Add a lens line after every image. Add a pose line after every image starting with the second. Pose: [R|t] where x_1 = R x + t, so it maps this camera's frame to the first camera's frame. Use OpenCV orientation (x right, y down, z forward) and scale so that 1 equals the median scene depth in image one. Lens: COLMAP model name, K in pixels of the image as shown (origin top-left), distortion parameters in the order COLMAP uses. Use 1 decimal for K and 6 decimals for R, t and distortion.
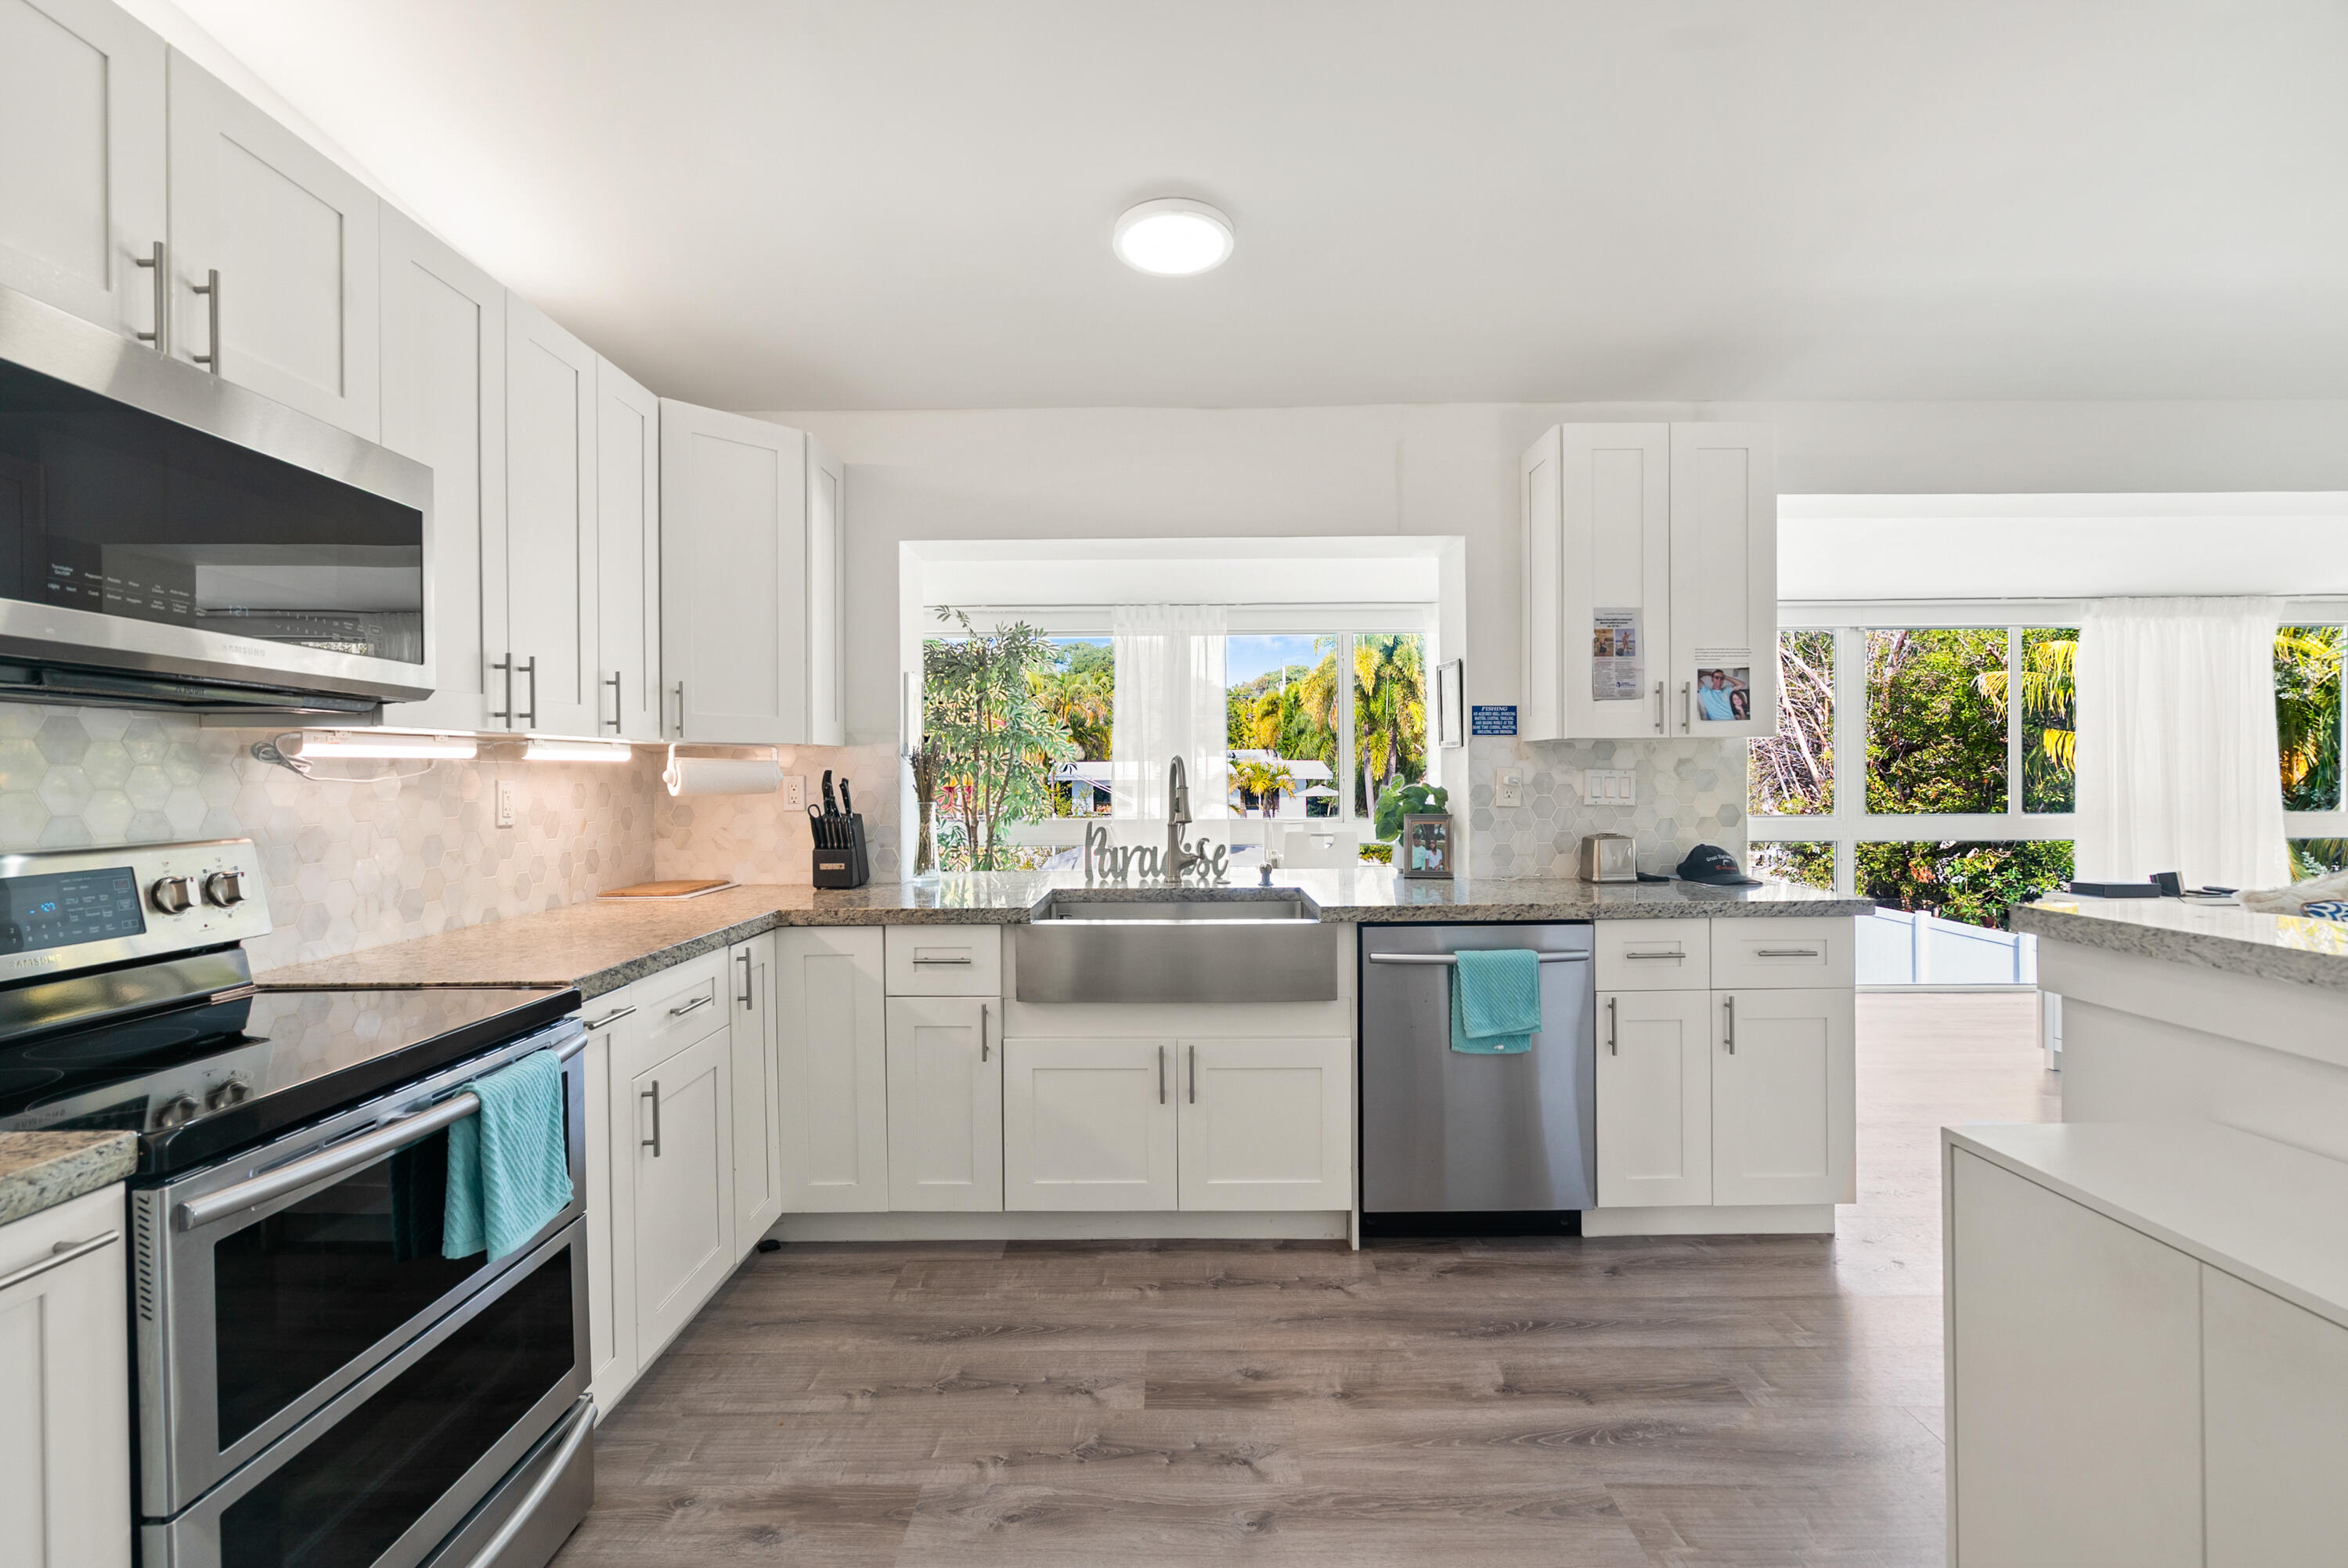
lens RADIAL K [[1071.2, 0, 1166.1], [0, 1071.2, 788.2], [0, 0, 1]] dist [-0.002565, -0.000284]
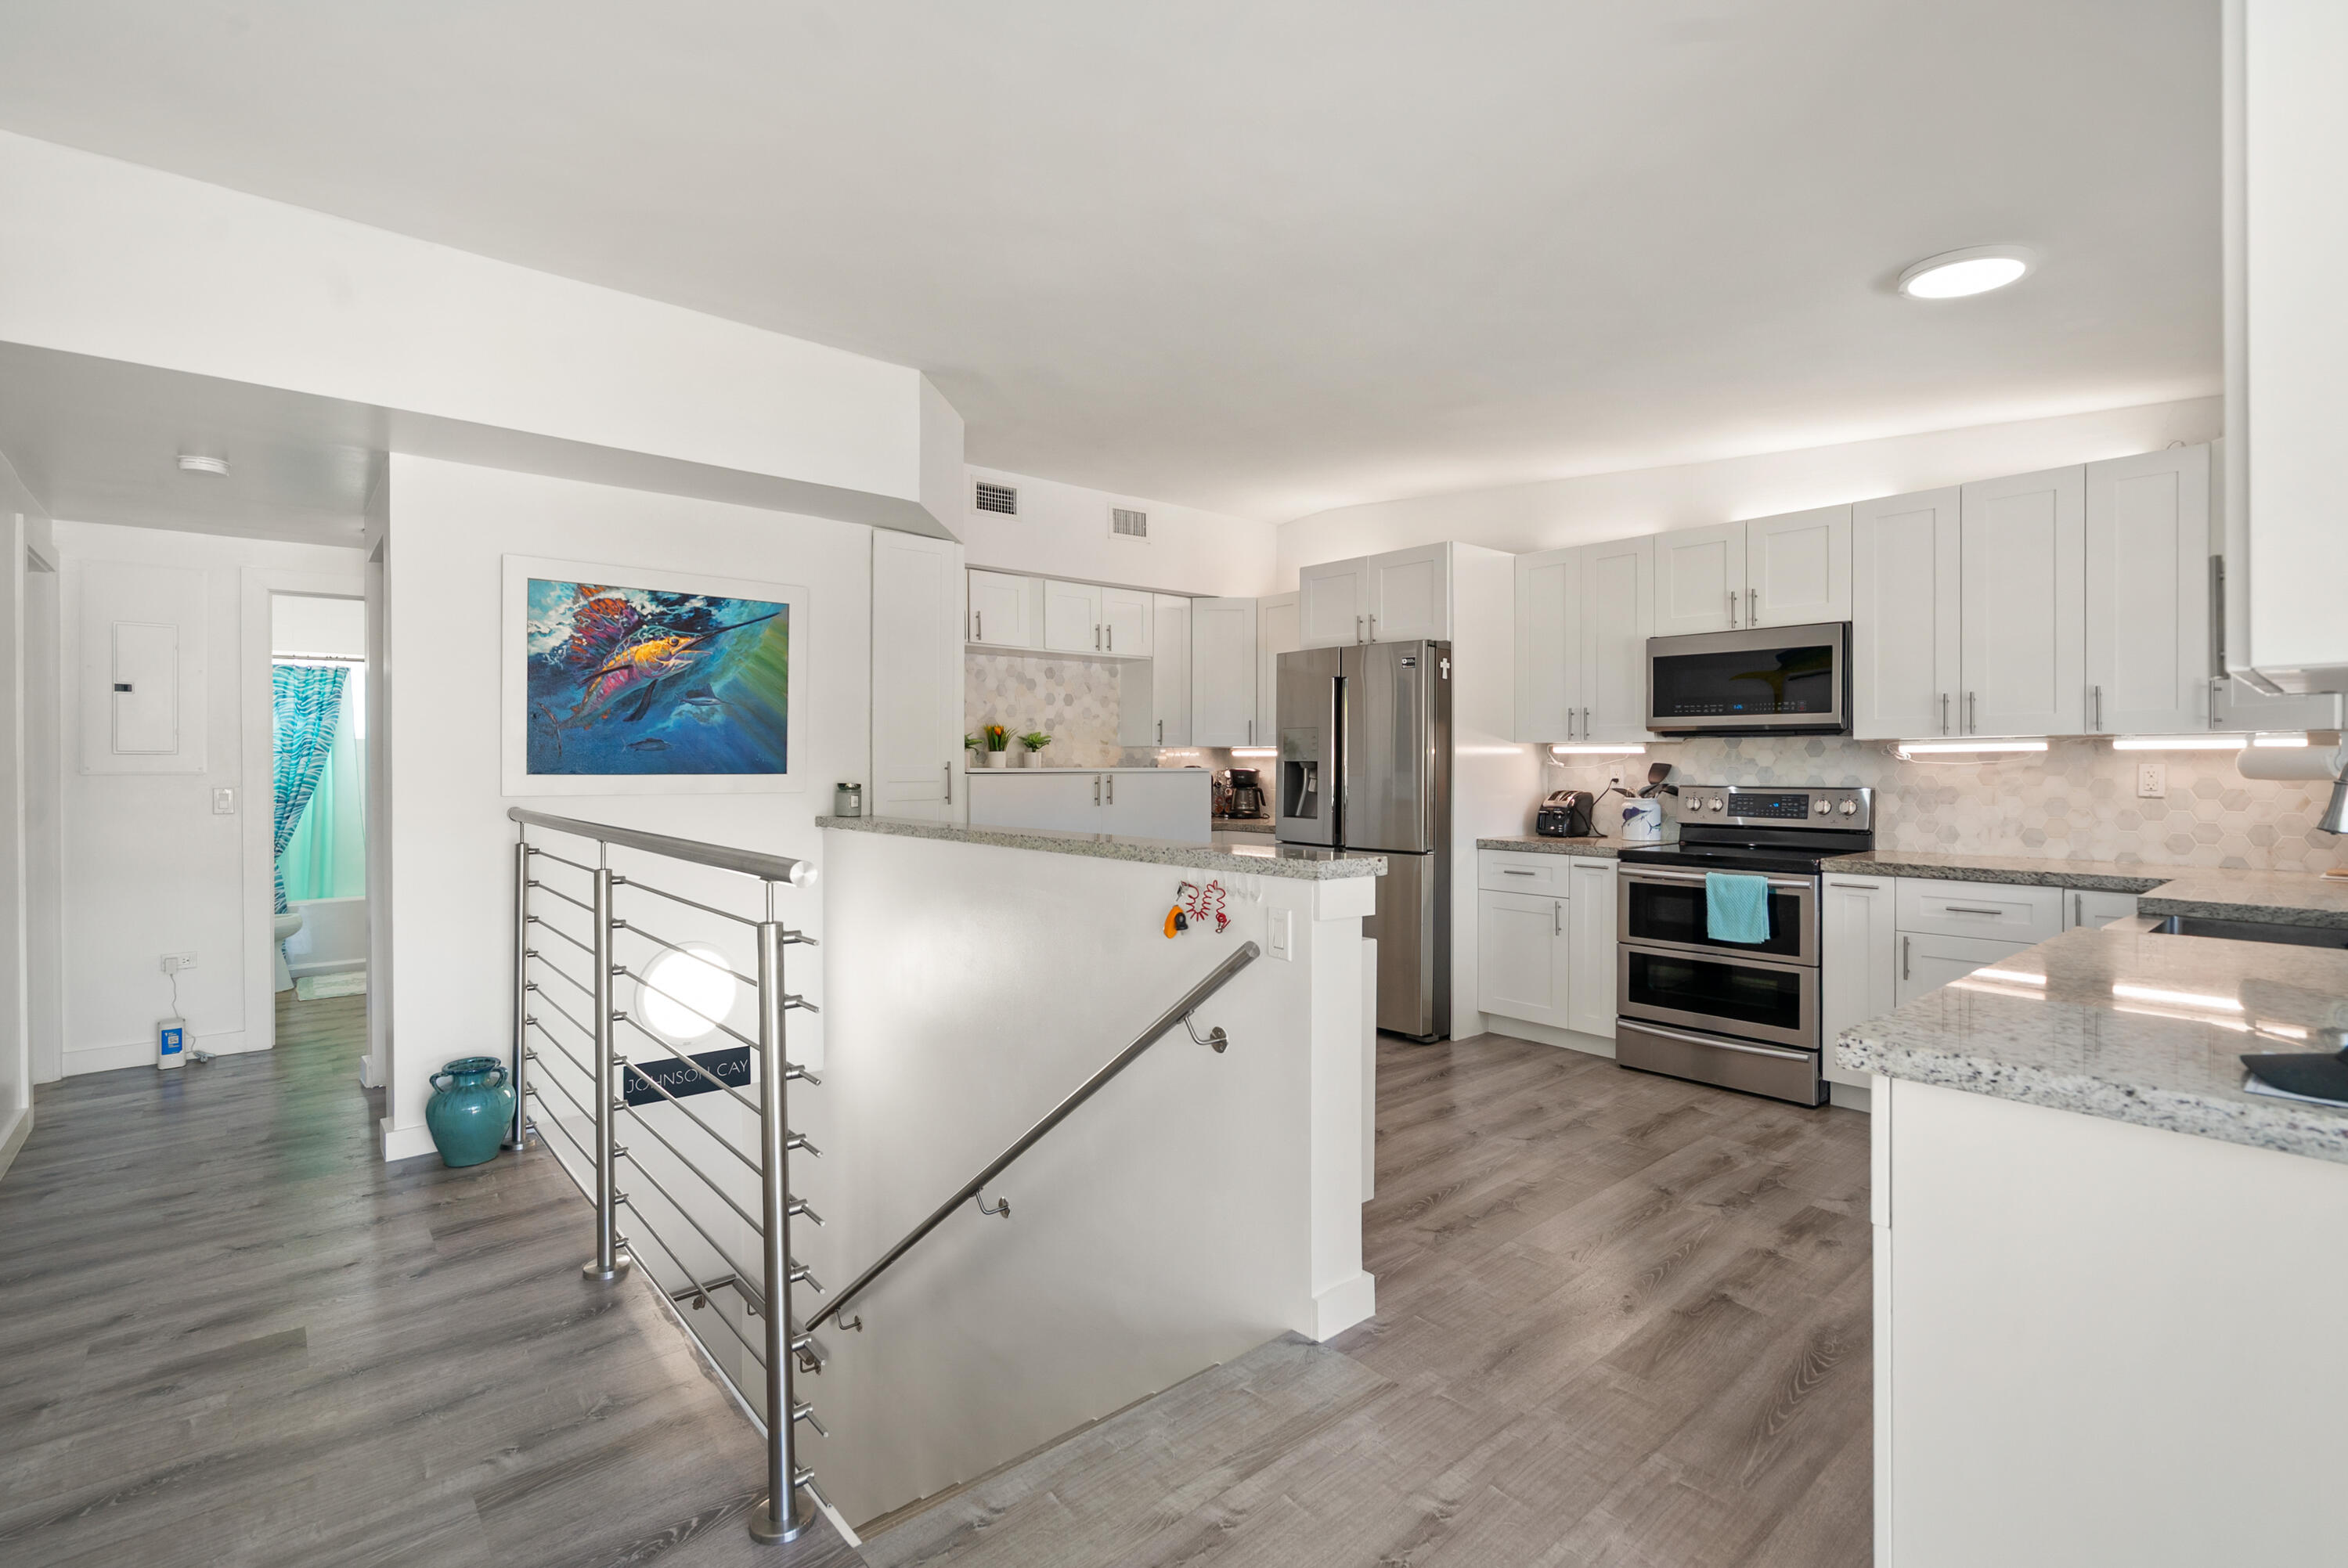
lens RADIAL K [[1065.6, 0, 1178.6], [0, 1065.6, 769.5], [0, 0, 1]] dist [0.000721, 0.000050]
pose [[-0.750969, 0.009222, -0.660274, 1.636288], [-0.001928, 0.999868, 0.016159, -0.026966], [0.660335, 0.013408, -0.750851, 1.586366]]
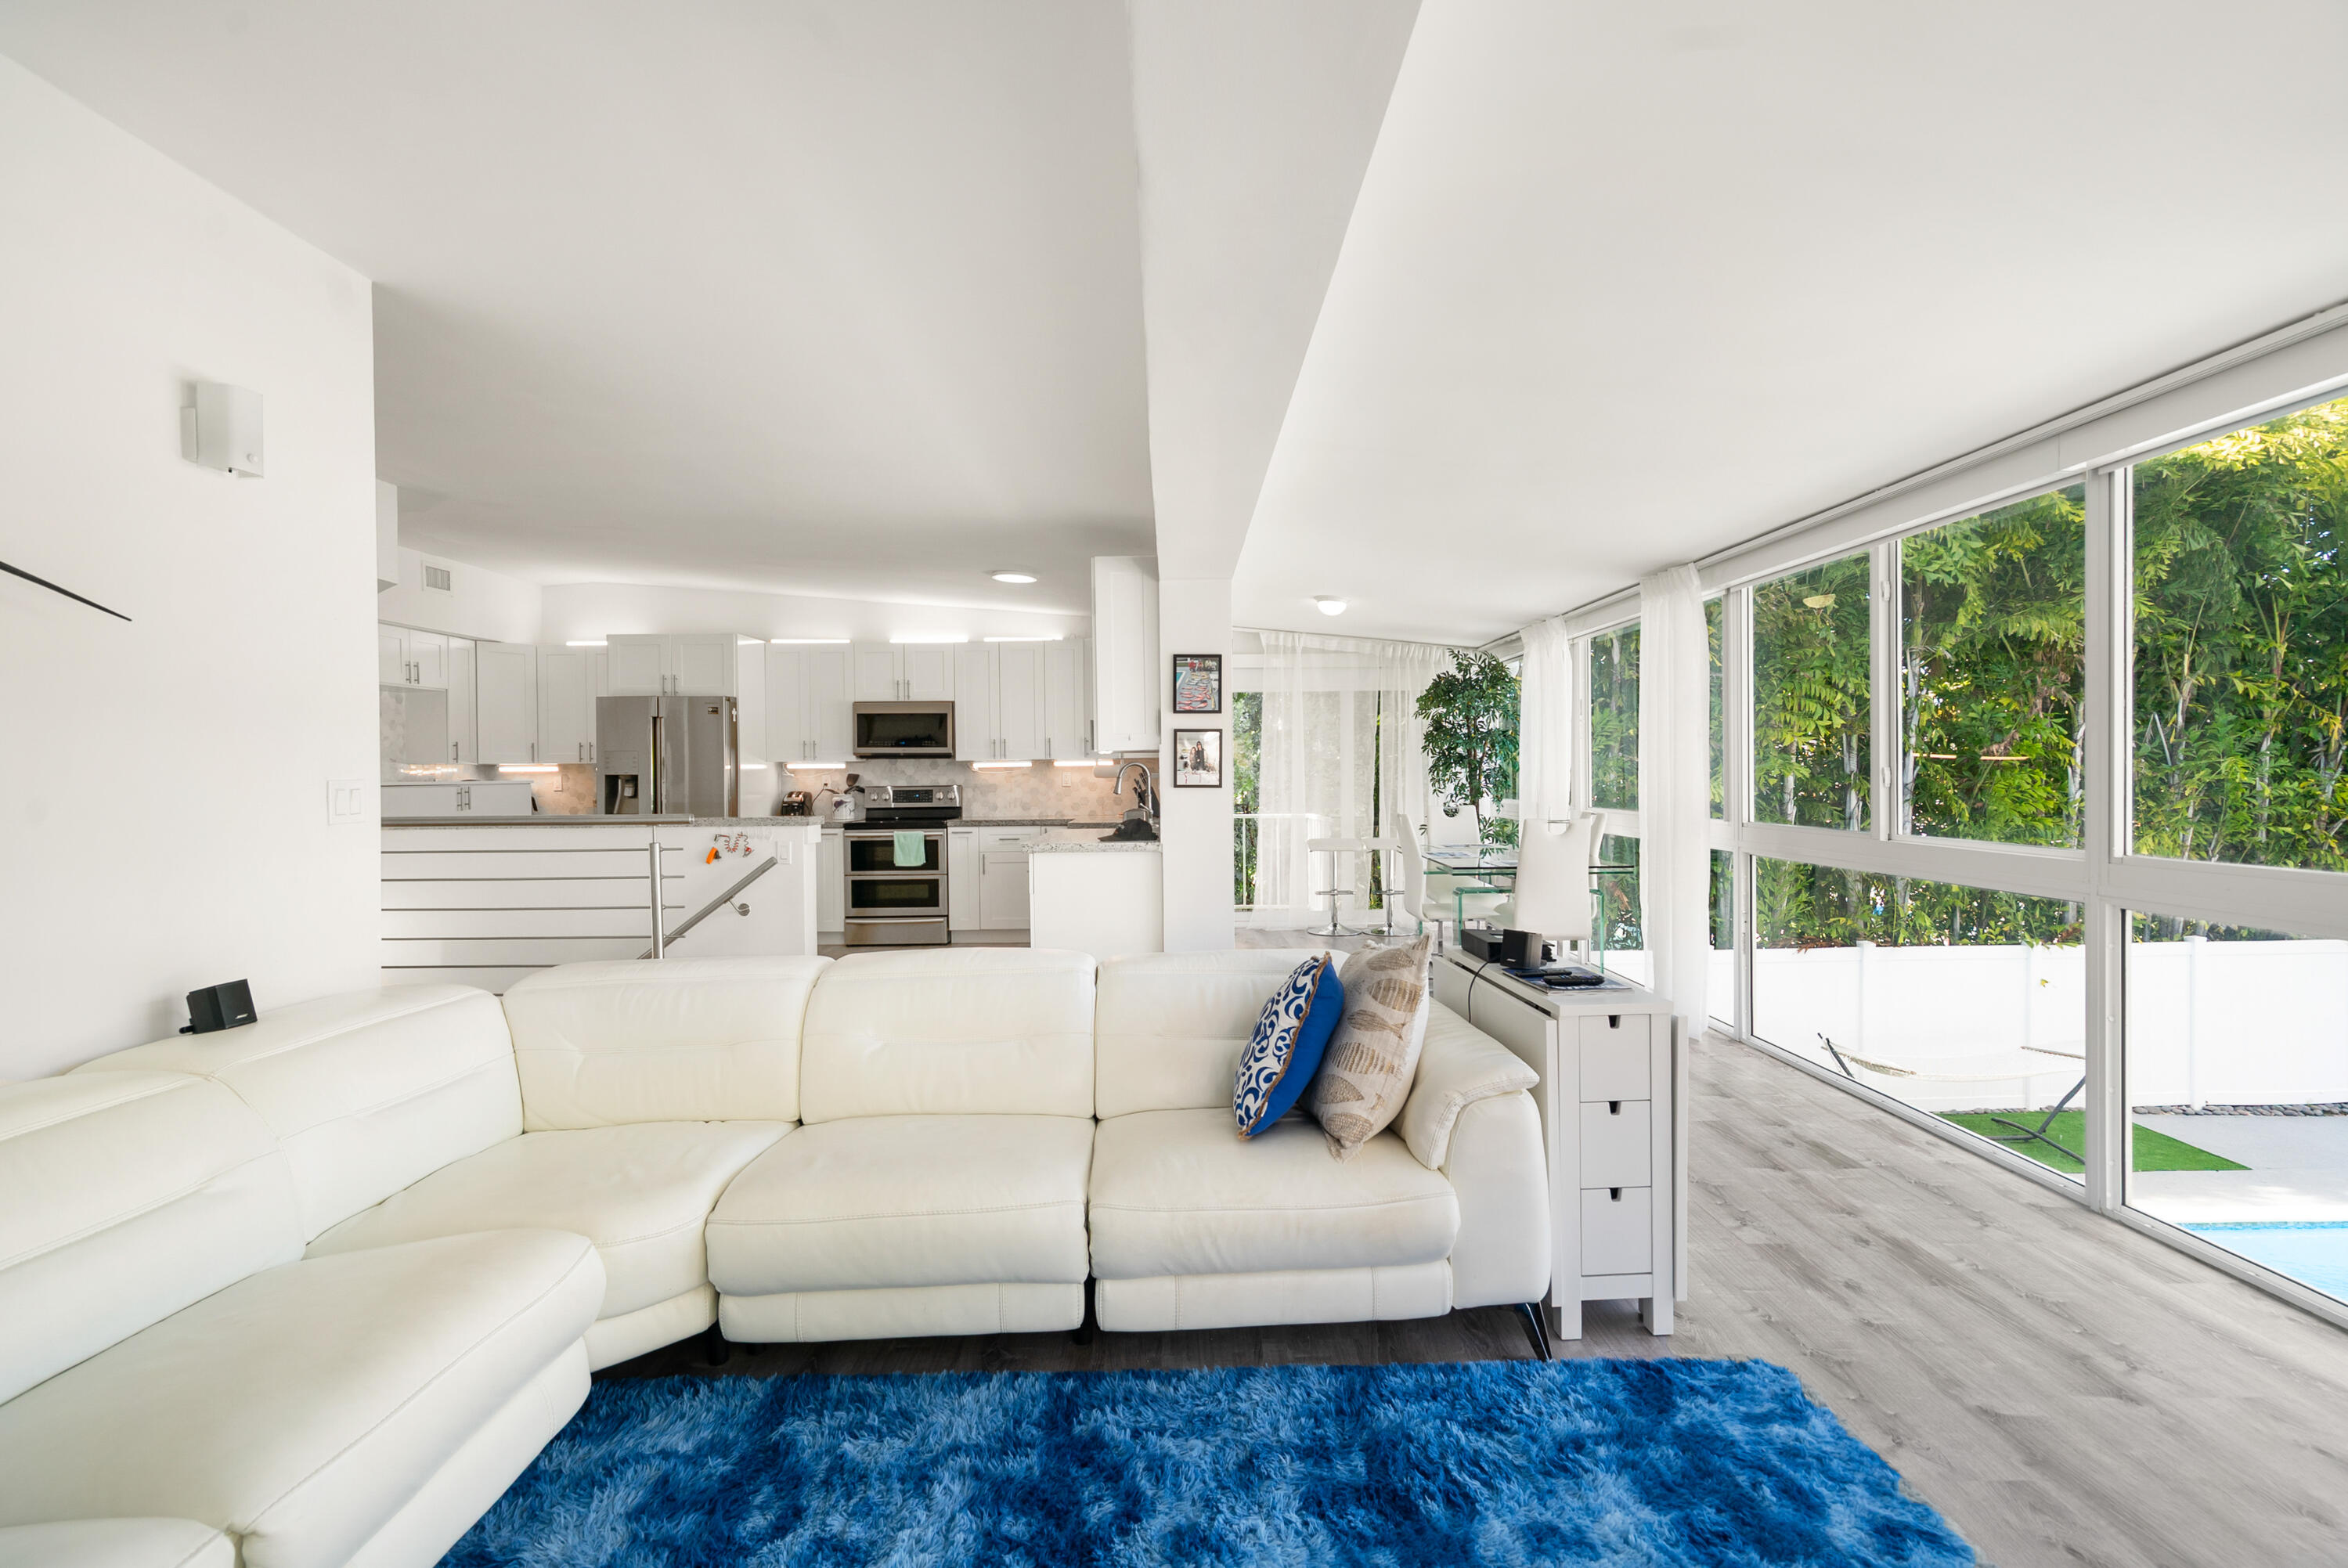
lens RADIAL K [[1071.2, 0, 1166.1], [0, 1071.2, 788.2], [0, 0, 1]] dist [-0.002565, -0.000284]
pose [[0.004094, 0.020985, -0.999771, 3.400659], [0.000818, 0.999779, 0.020988, -0.035388], [0.999991, -0.000904, 0.004076, 1.690748]]
